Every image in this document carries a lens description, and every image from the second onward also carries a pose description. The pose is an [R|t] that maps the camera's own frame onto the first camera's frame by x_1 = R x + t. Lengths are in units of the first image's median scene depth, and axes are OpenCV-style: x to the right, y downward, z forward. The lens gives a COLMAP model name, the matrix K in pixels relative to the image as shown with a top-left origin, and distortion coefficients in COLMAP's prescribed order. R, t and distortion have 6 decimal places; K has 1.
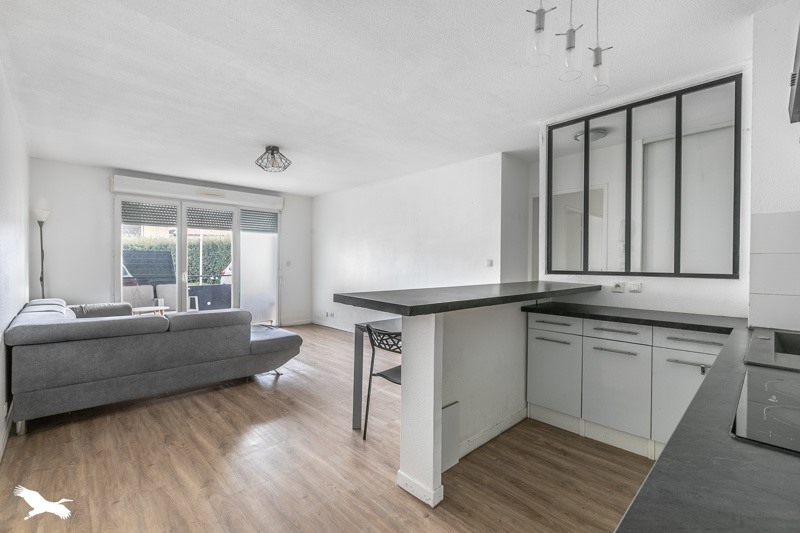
lens RADIAL K [[365.6, 0, 405.2], [0, 365.6, 264.3], [0, 0, 1]] dist [0.000580, 0.000150]
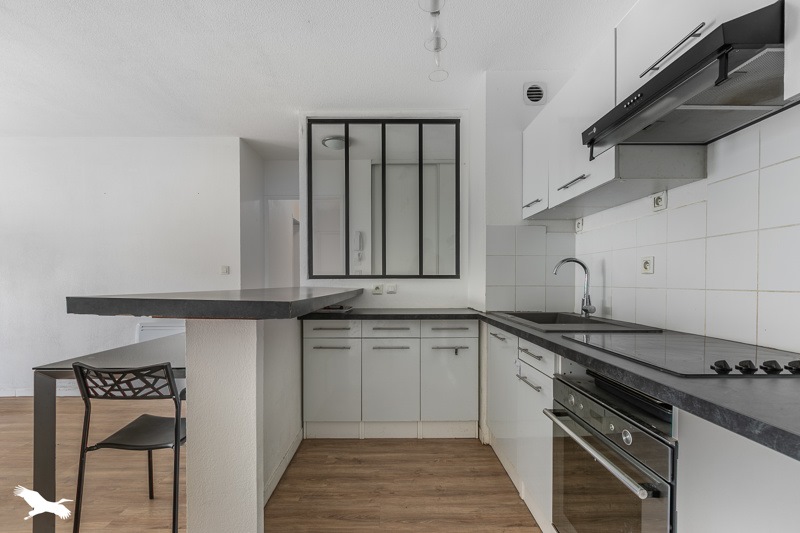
lens RADIAL K [[365.6, 0, 395.2], [0, 365.6, 288.1], [0, 0, 1]] dist [0.000580, 0.000150]
pose [[0.682197, -0.018664, 0.730931, -0.176089], [0.011928, 0.999825, 0.014398, 0.048449], [-0.731072, -0.001103, 0.682300, 0.263115]]
